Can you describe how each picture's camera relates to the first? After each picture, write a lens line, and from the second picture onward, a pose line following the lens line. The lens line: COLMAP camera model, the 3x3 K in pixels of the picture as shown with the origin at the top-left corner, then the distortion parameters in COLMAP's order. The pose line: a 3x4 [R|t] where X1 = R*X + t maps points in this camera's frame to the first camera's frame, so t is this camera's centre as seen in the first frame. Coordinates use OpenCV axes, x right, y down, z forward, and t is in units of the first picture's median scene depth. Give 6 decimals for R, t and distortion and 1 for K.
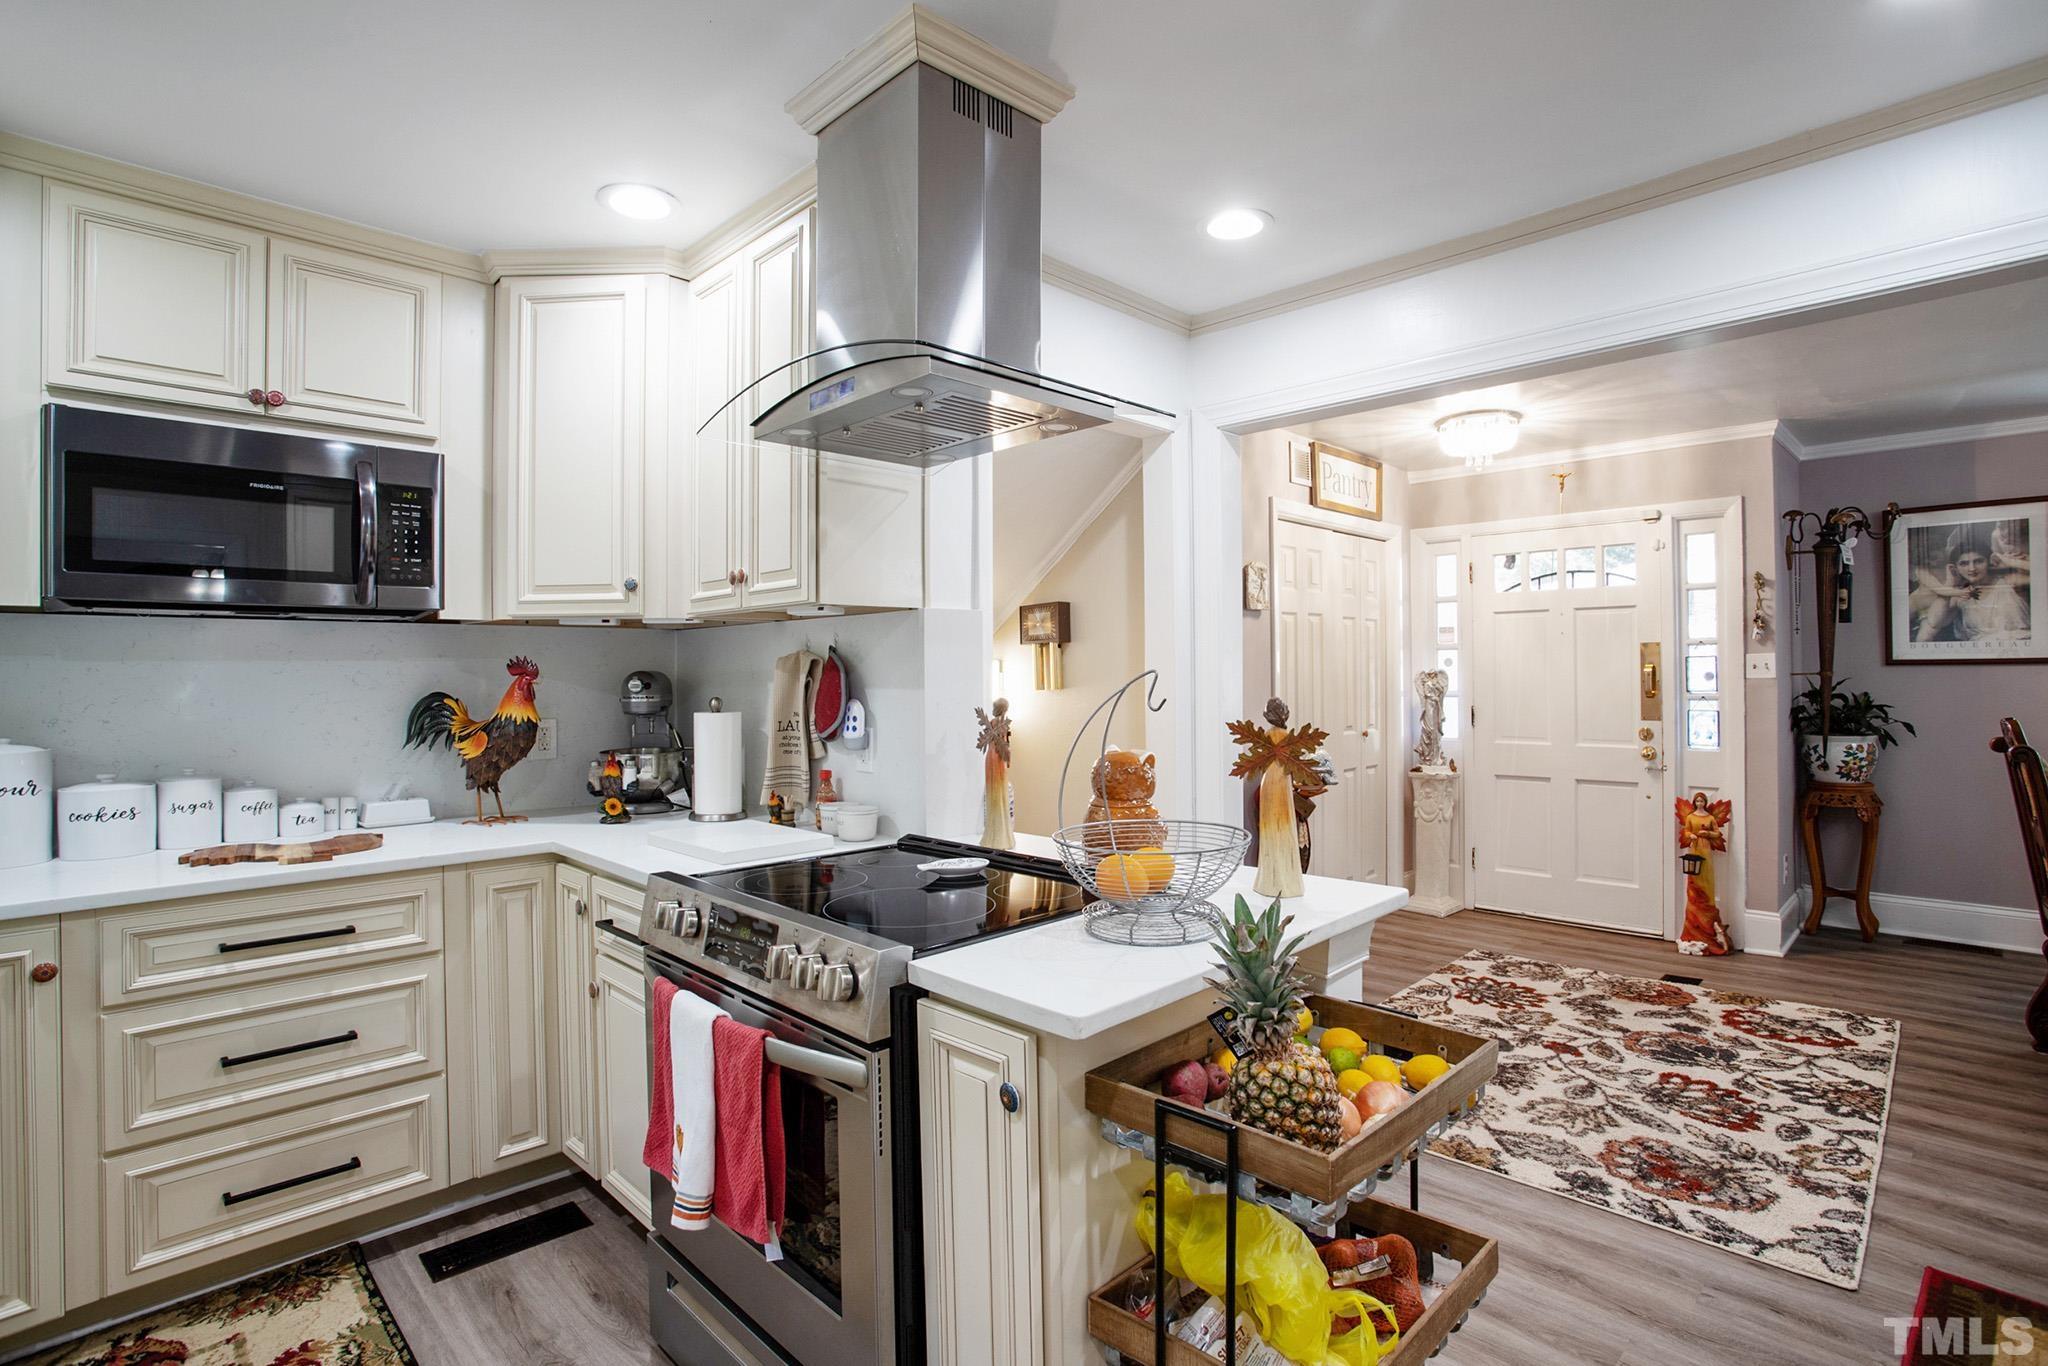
lens RADIAL K [[1002.3, 0, 1021.2], [0, 1002.3, 668.5], [0, 0, 1]] dist [-0.057124, 0.022150]
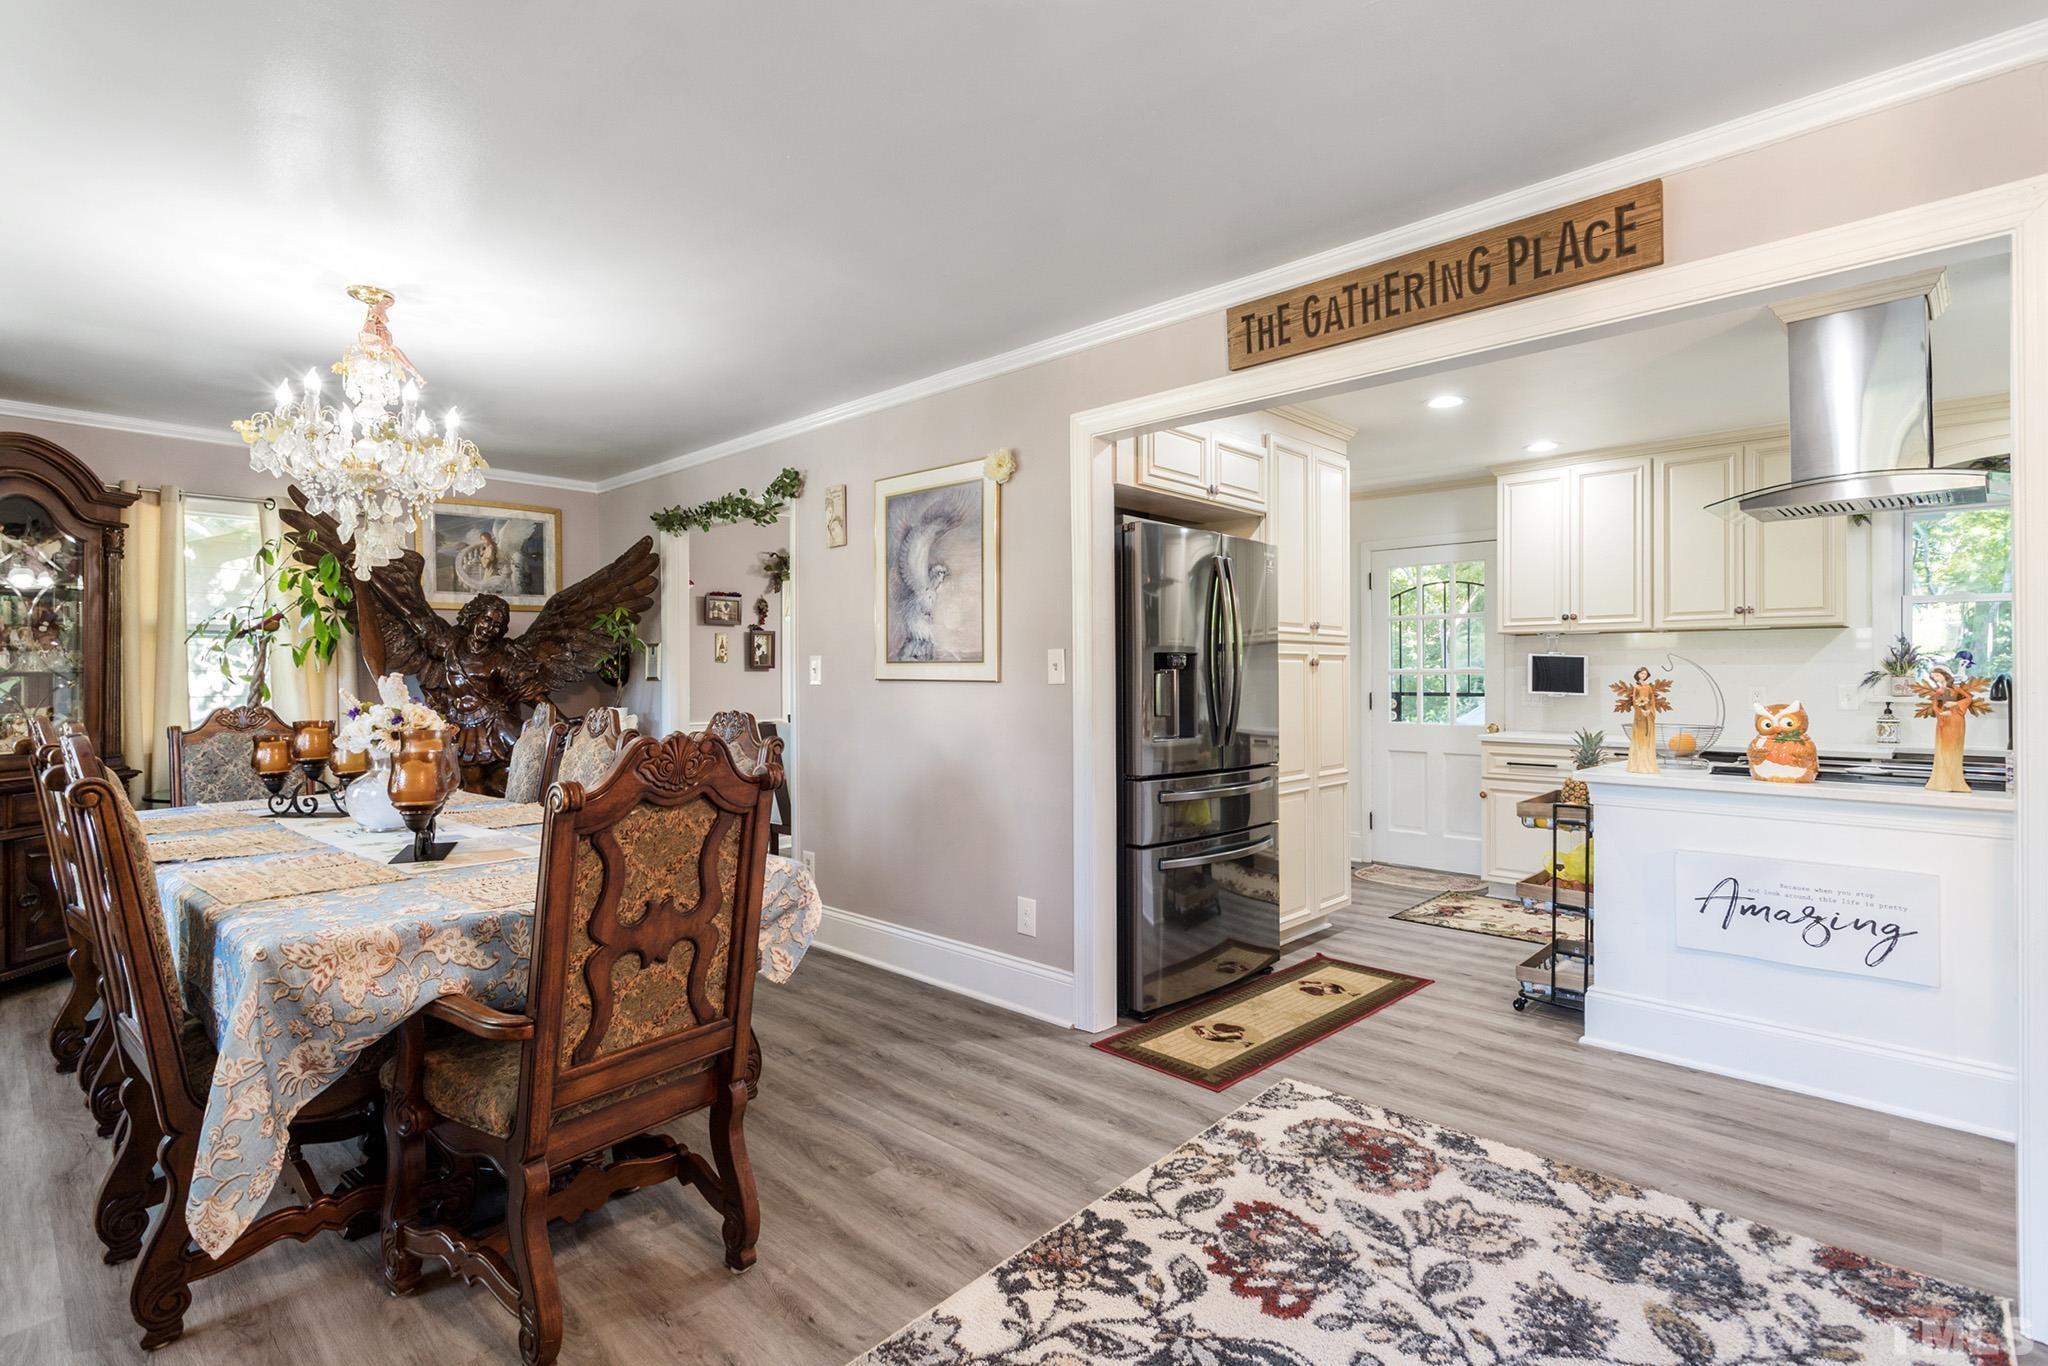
lens RADIAL K [[1002.3, 0, 994.1], [0, 1002.3, 661.8], [0, 0, 1]] dist [-0.057124, 0.022150]
pose [[-0.999738, 0.011073, -0.020040, 0.598451], [0.011425, 0.999781, -0.017532, 0.017361], [0.019841, -0.017756, -0.999645, 1.123002]]
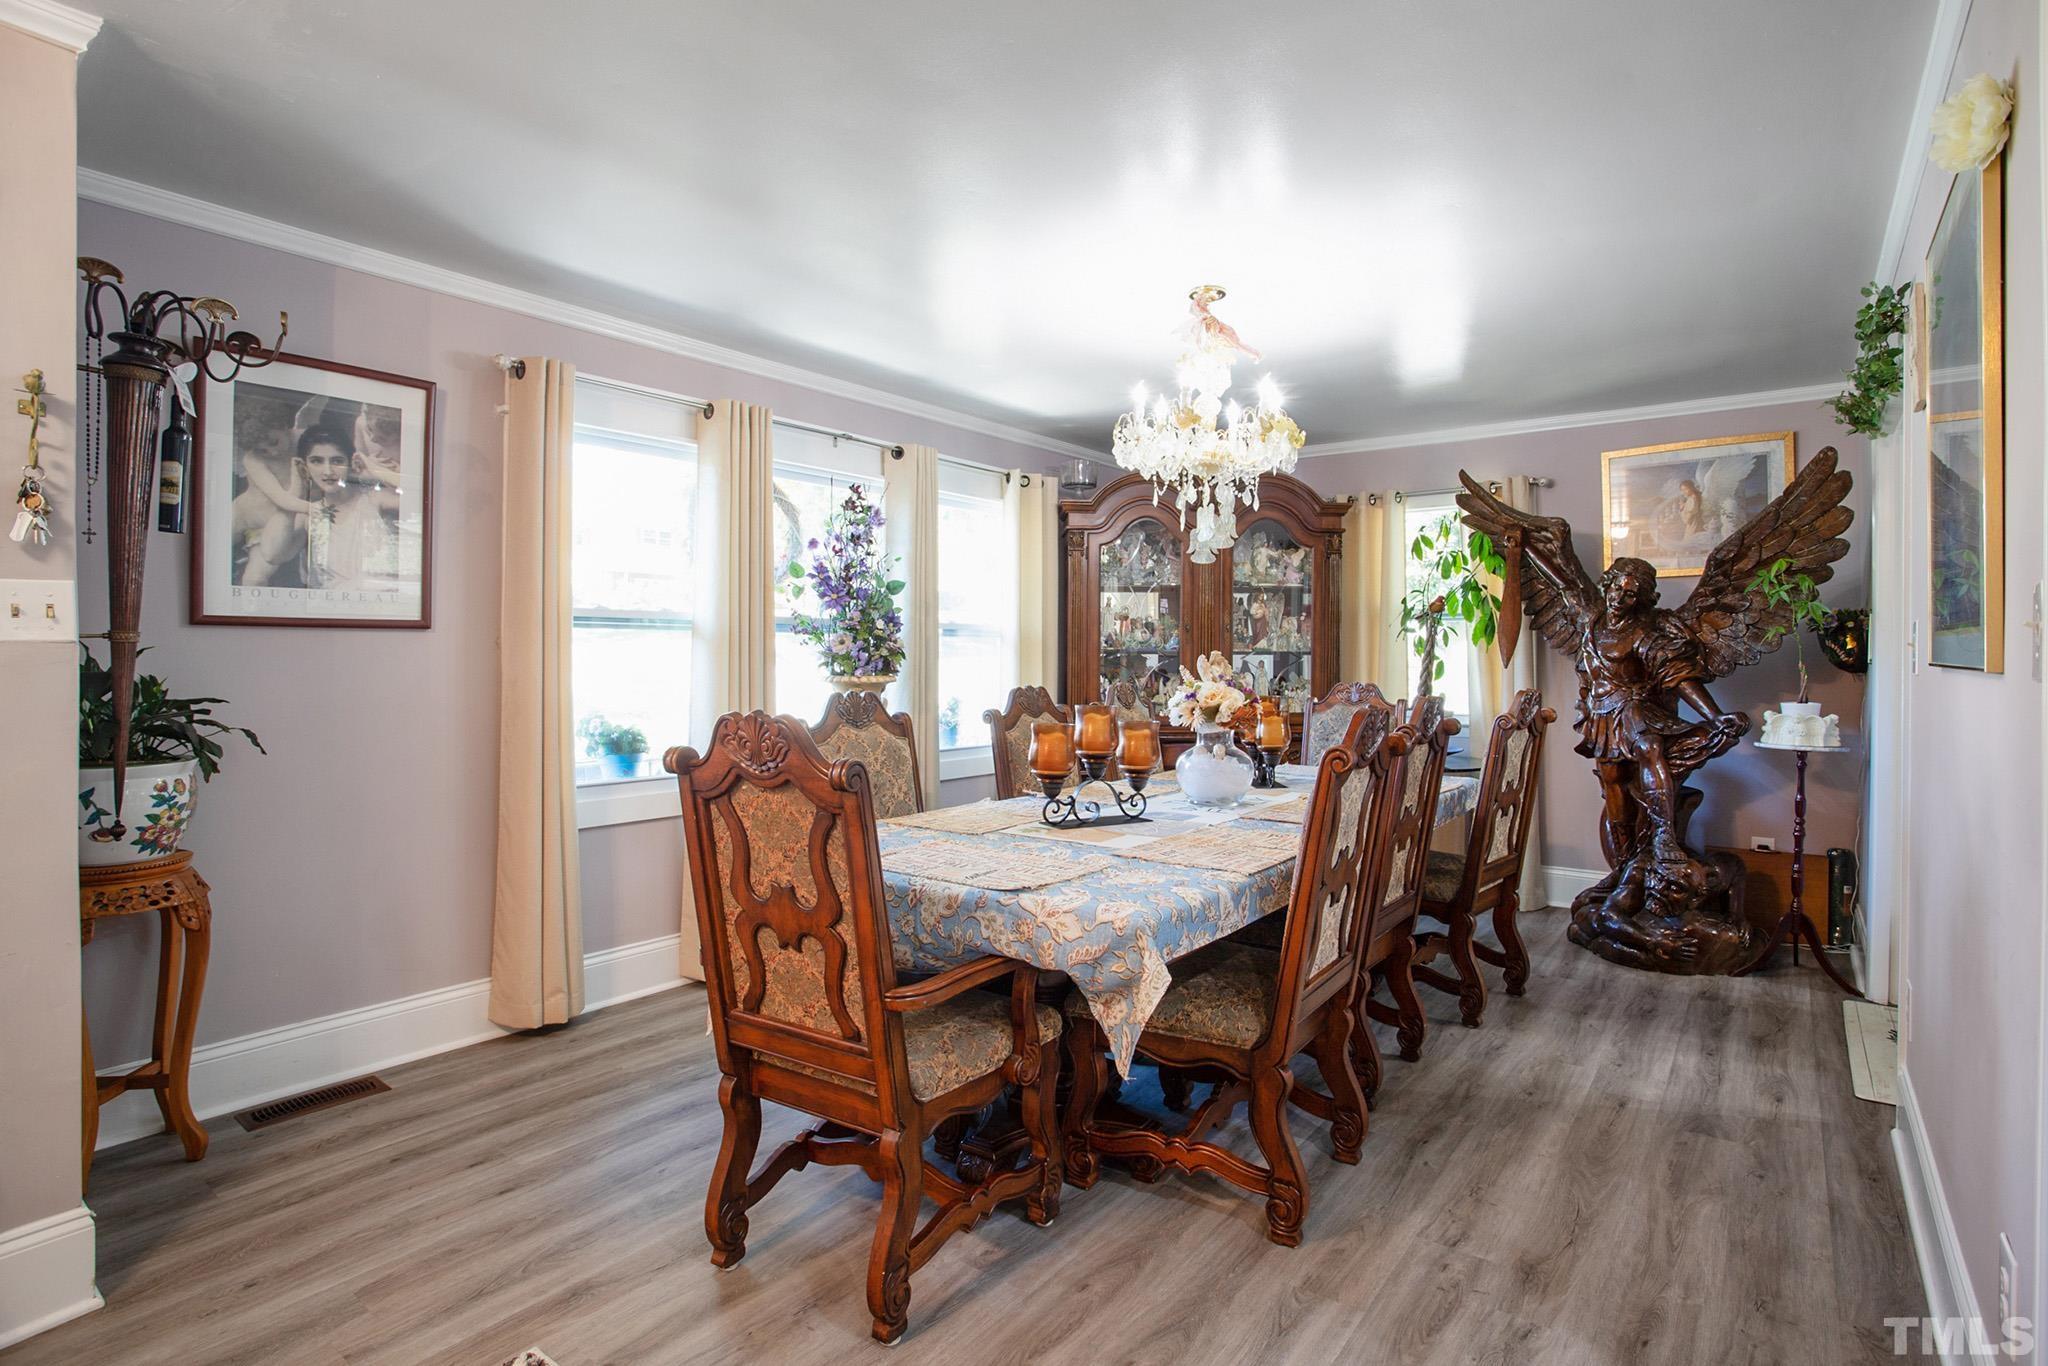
lens RADIAL K [[1002.3, 0, 1032.8], [0, 1002.3, 666.0], [0, 0, 1]] dist [-0.057124, 0.022150]
pose [[-0.140391, -0.001176, 0.990095, 0.310565], [-0.005869, 0.999983, 0.000356, 0.018157], [-0.990079, -0.005760, -0.140395, 0.656628]]
